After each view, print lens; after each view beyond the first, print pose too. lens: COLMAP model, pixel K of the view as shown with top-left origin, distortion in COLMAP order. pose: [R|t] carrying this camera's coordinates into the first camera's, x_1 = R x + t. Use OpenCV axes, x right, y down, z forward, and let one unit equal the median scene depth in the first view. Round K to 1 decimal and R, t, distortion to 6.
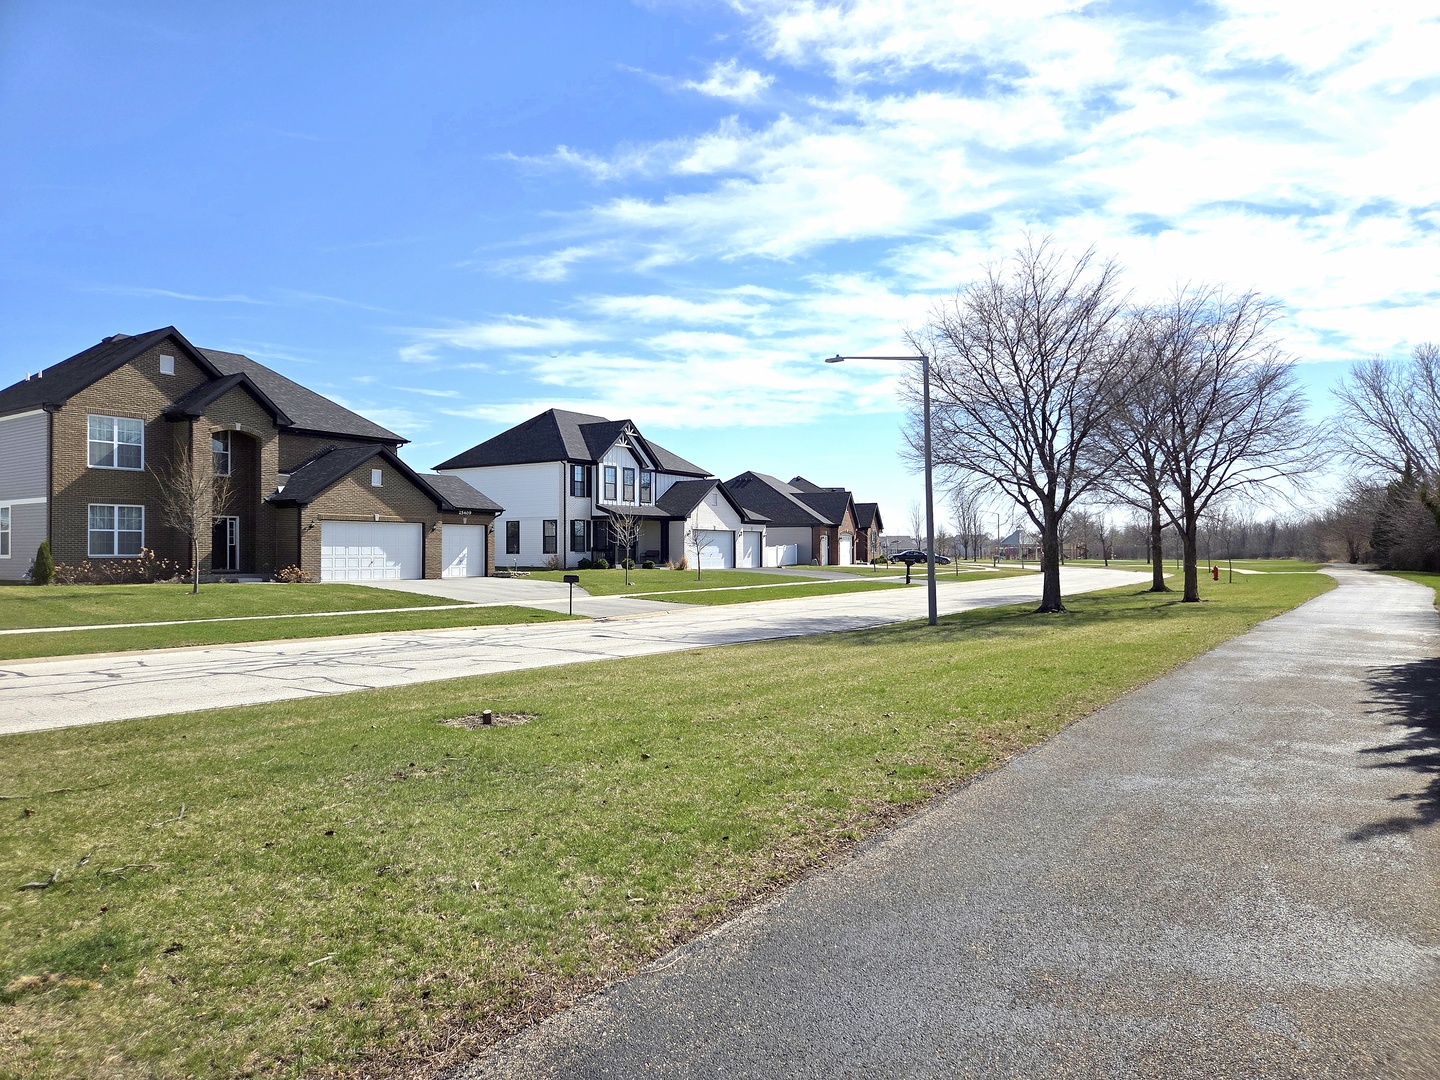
lens RADIAL K [[950.2, 0, 716.4], [0, 950.2, 541.0], [0, 0, 1]] dist [0.045224, -0.009147]
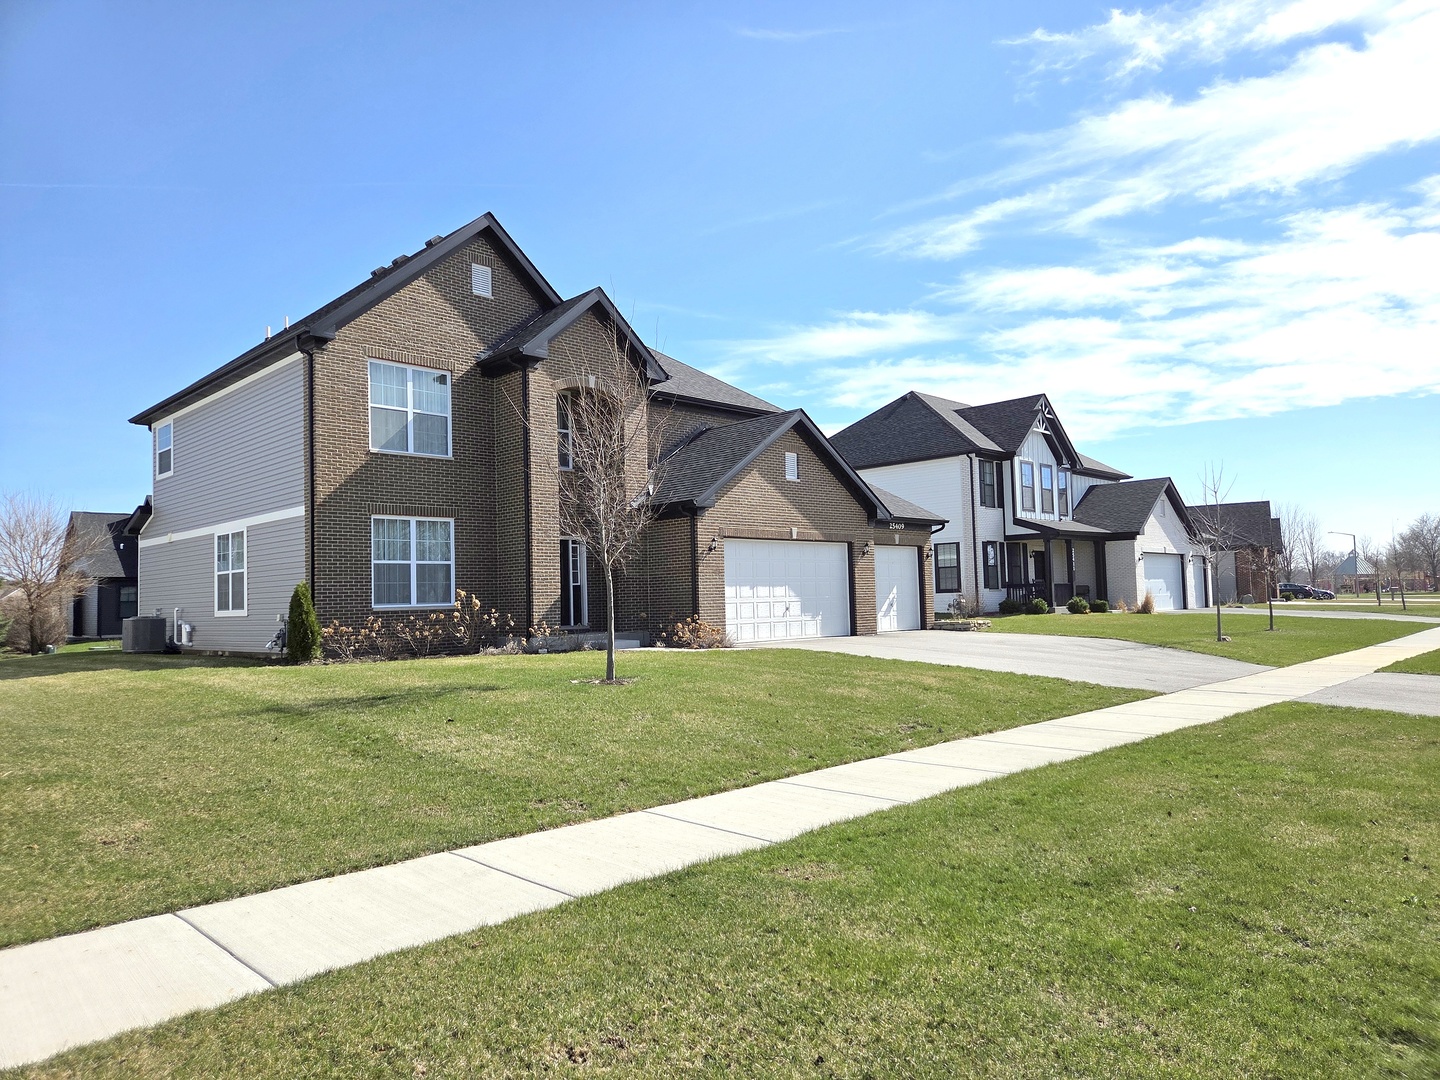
lens RADIAL K [[950.2, 0, 719.9], [0, 950.2, 543.6], [0, 0, 1]] dist [0.045224, -0.009147]
pose [[0.987904, -0.035159, -0.151026, -0.311054], [0.028012, 0.998396, -0.049196, 0.009616], [0.152513, 0.044370, 0.987305, 0.409681]]
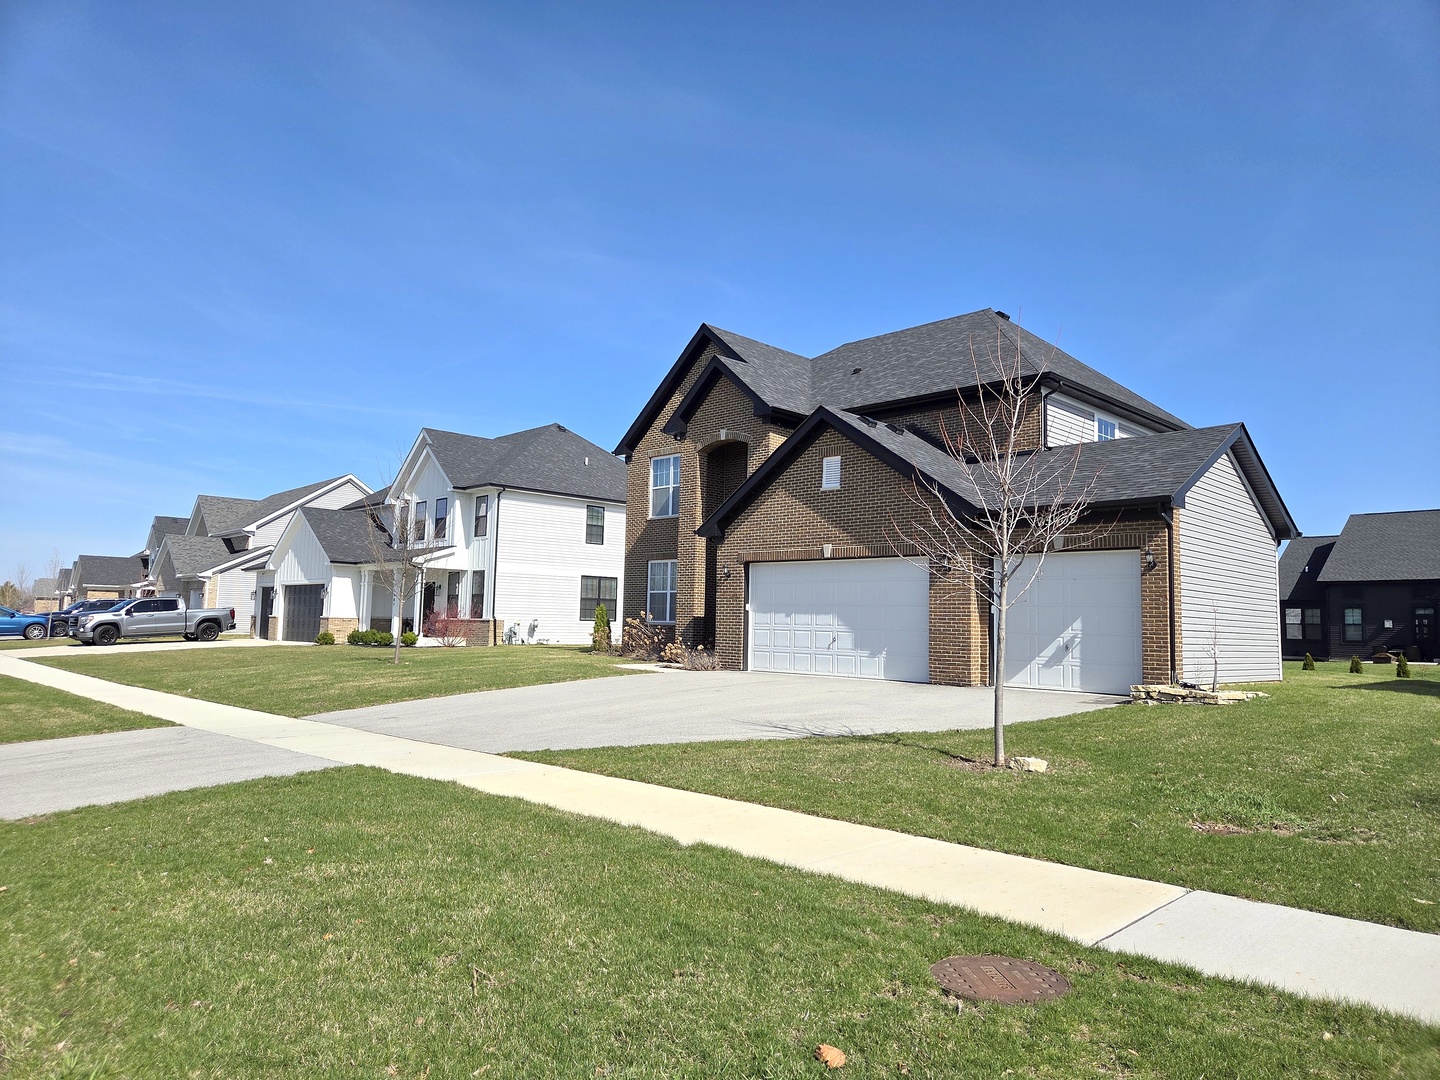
lens RADIAL K [[950.2, 0, 718.8], [0, 950.2, 534.8], [0, 0, 1]] dist [0.045224, -0.009147]
pose [[-0.161353, -0.094020, -0.982408, 0.146791], [-0.008265, 0.995545, -0.093920, 0.014355], [0.986862, -0.007035, -0.161411, 1.021081]]
